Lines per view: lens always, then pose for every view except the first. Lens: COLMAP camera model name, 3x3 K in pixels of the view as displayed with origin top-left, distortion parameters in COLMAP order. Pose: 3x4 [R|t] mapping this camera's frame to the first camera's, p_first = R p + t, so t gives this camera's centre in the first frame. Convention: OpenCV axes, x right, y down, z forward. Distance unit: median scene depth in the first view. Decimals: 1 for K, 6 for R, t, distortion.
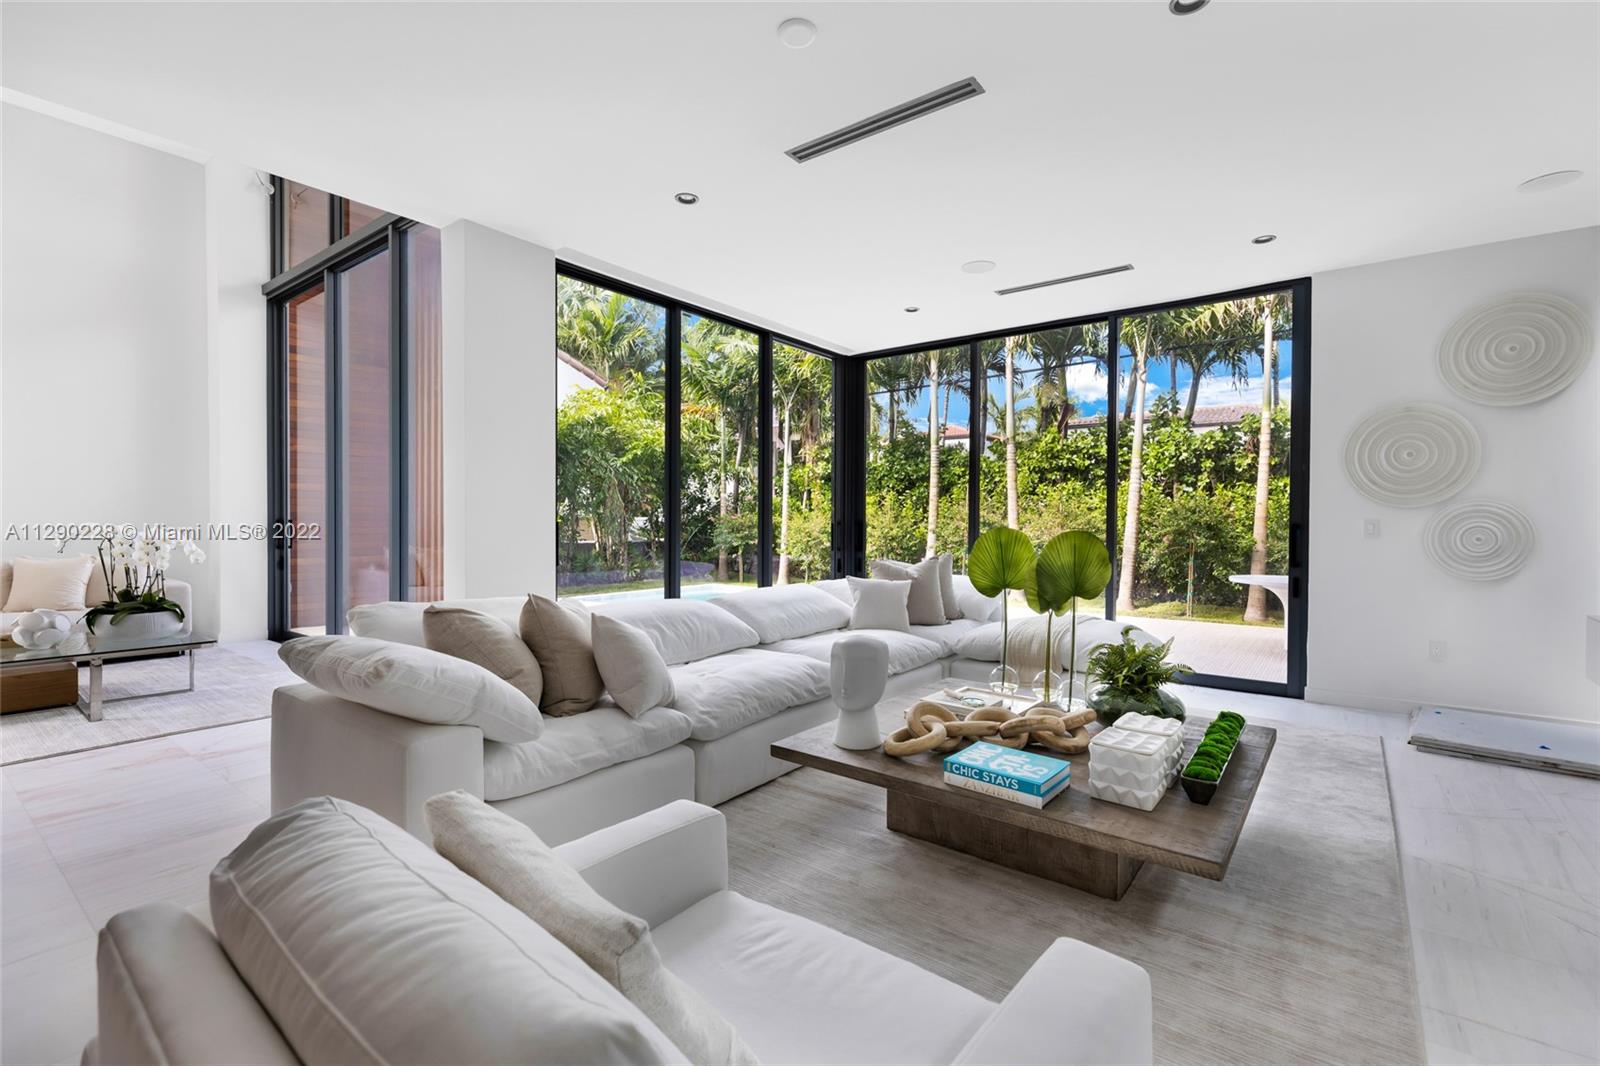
lens RADIAL K [[727.5, 0, 807.1], [0, 727.5, 529.3], [0, 0, 1]] dist [0.003226, -0.000035]
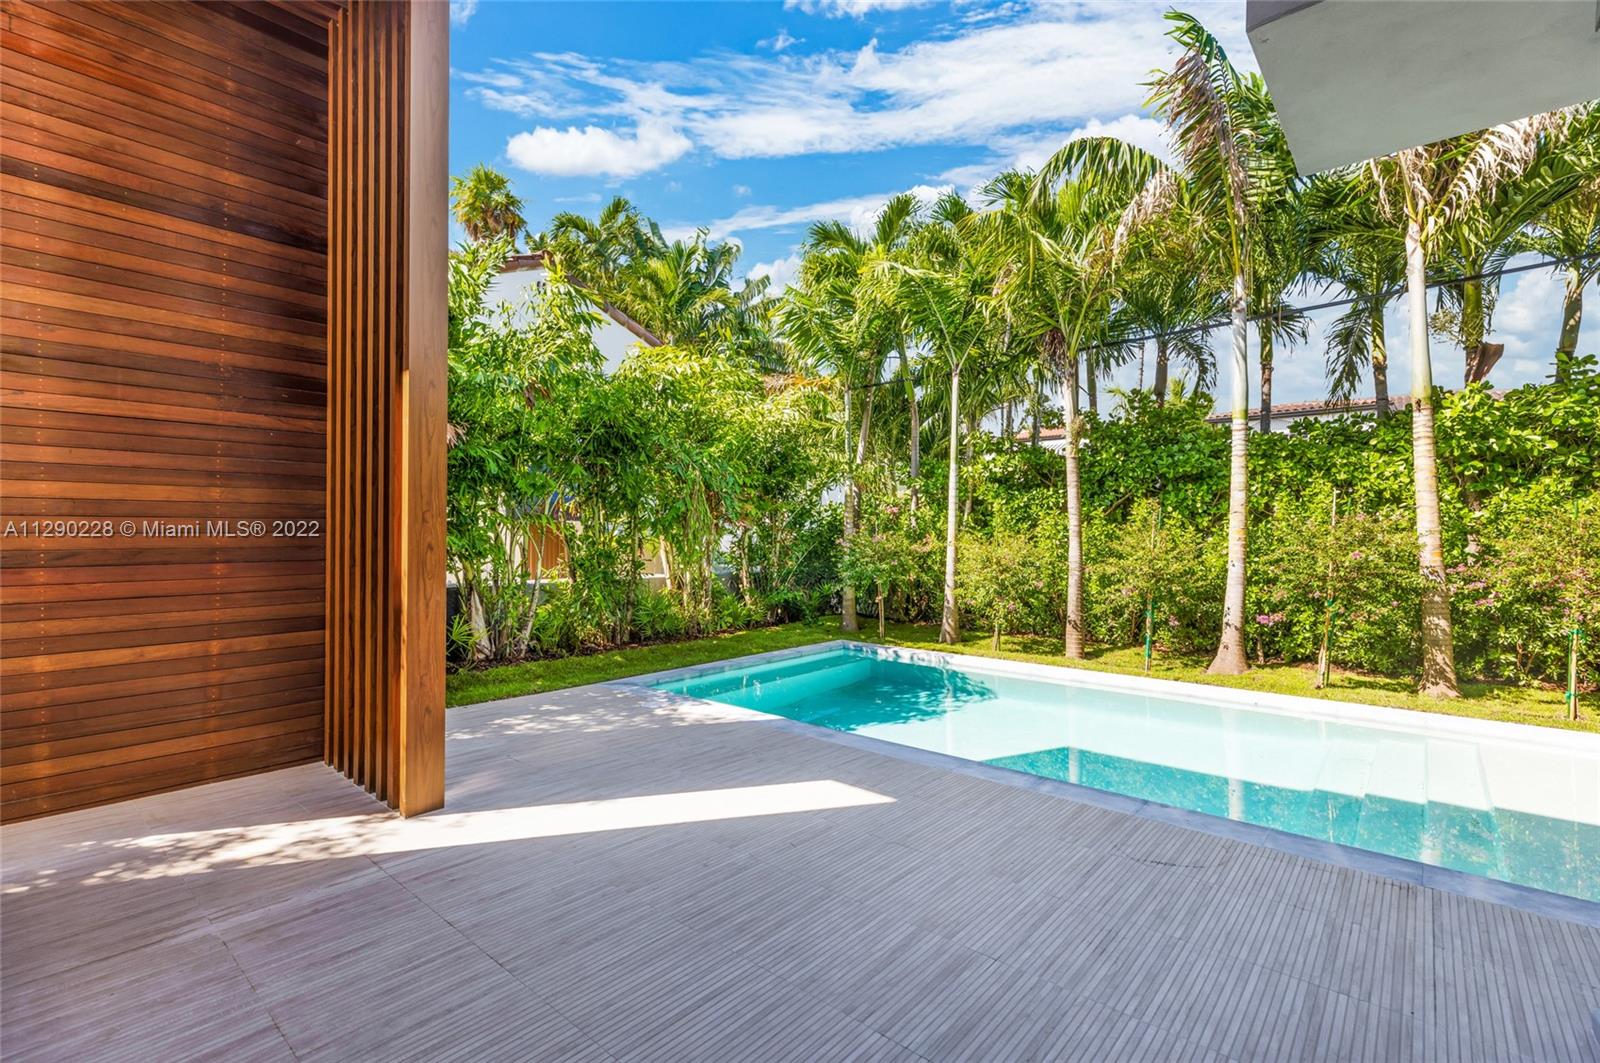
lens RADIAL K [[733.5, 0, 801.5], [0, 733.5, 530.9], [0, 0, 1]] dist [0.006618, 0.000270]
pose [[0.998257, -0.002978, -0.058933, -0.150337], [0.002118, 0.999890, -0.014651, -0.017391], [0.058970, 0.014501, 0.998154, 0.392783]]
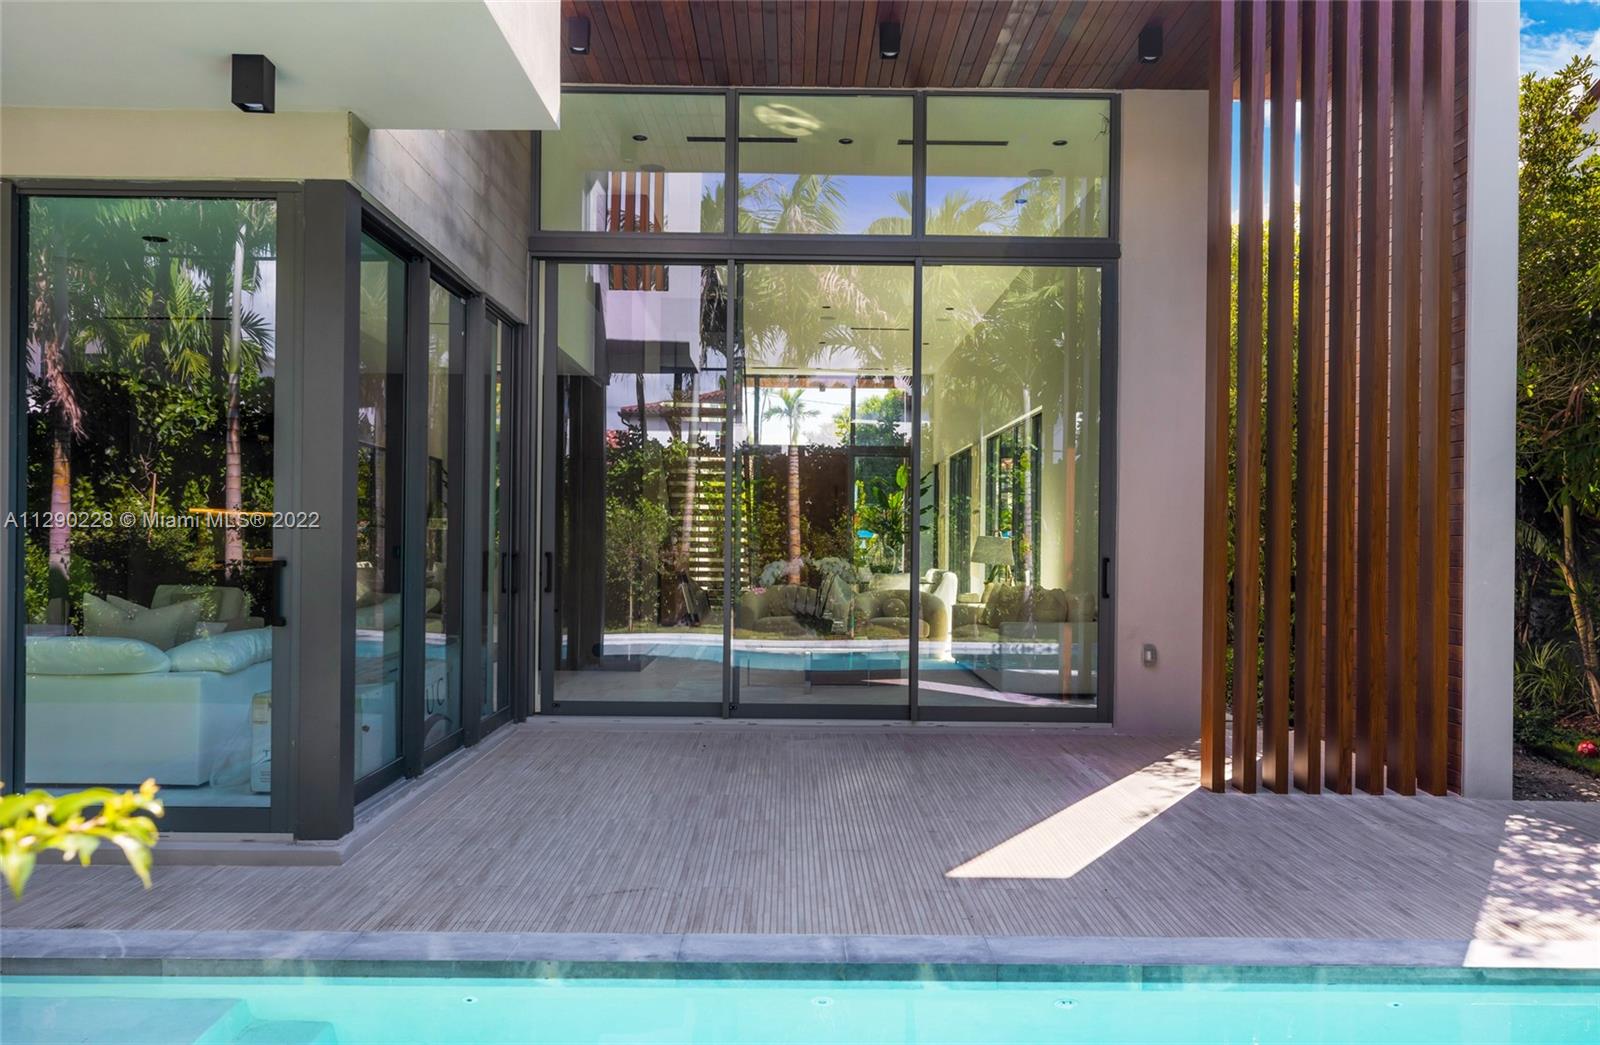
lens RADIAL K [[1188.4, 0, 806.3], [0, 1188.4, 529.6], [0, 0, 1]] dist [-0.001785, 0.001141]
pose [[-0.785889, -0.012144, -0.618249, 0.148159], [-0.019654, 0.999793, 0.005345, -0.021568], [0.618055, 0.016351, -0.785965, 0.984814]]
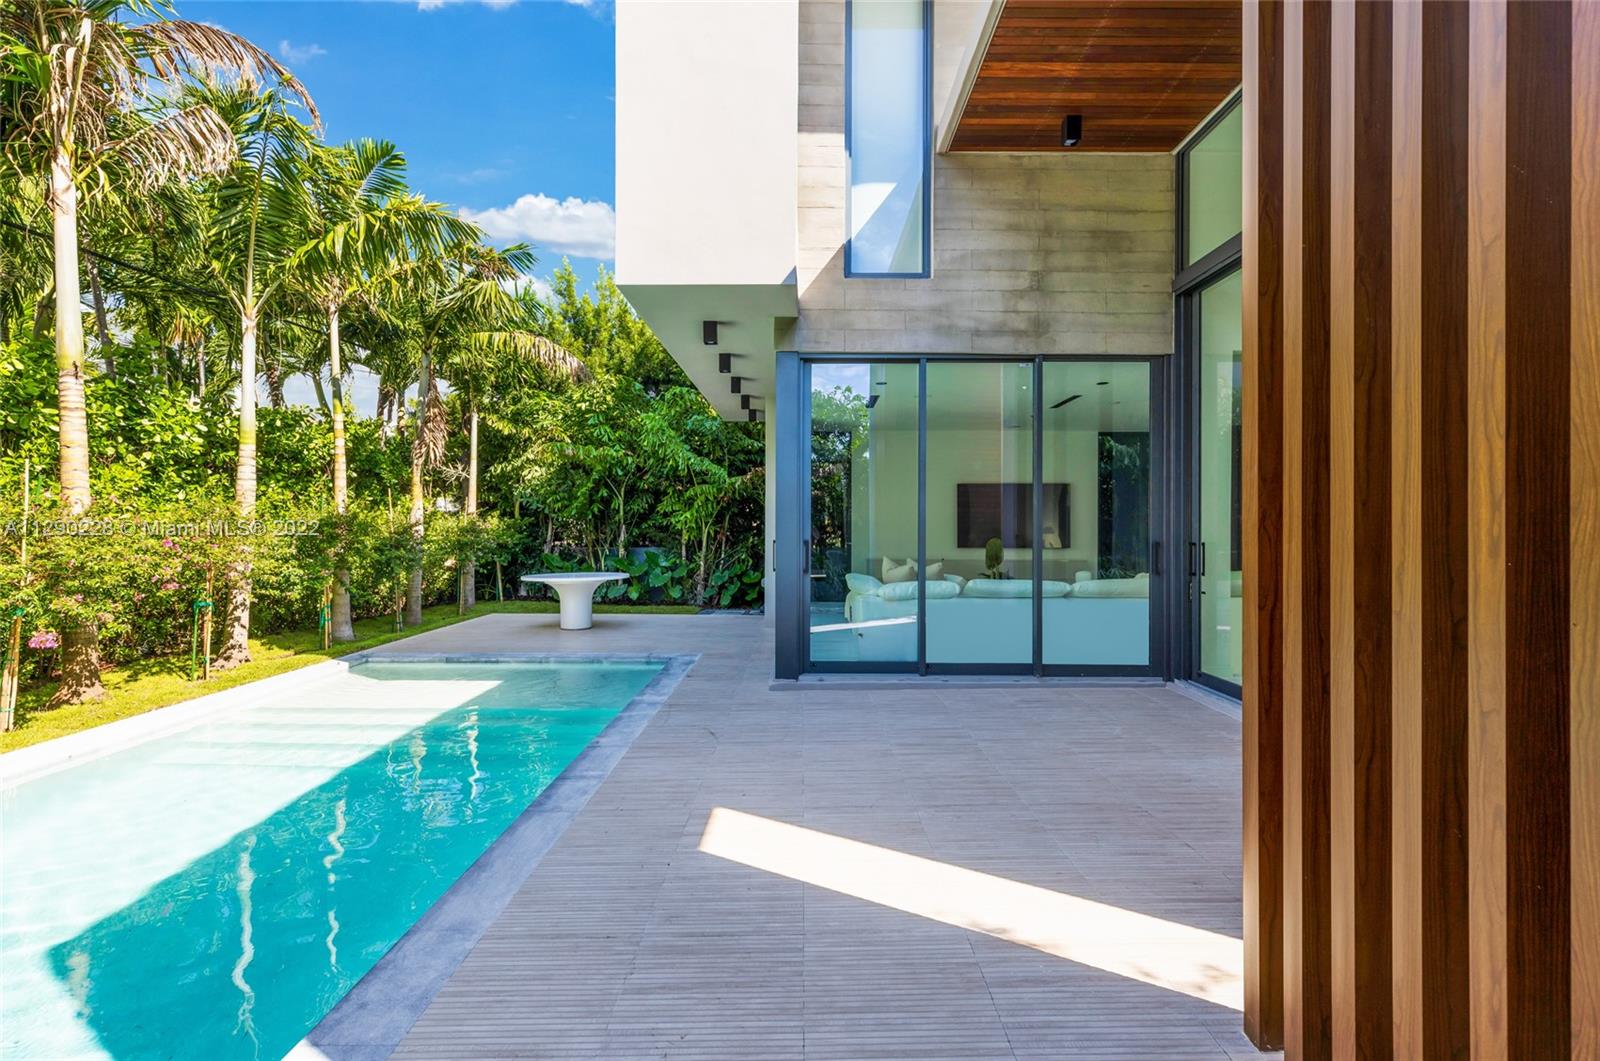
lens RADIAL K [[724.7, 0, 805.2], [0, 724.7, 525.8], [0, 0, 1]] dist [0.011165, 0.000071]
pose [[-0.620289, -0.005927, 0.784351, -0.379722], [0.005431, 0.999915, 0.011851, -0.022089], [-0.784354, 0.011611, -0.620204, 0.860963]]
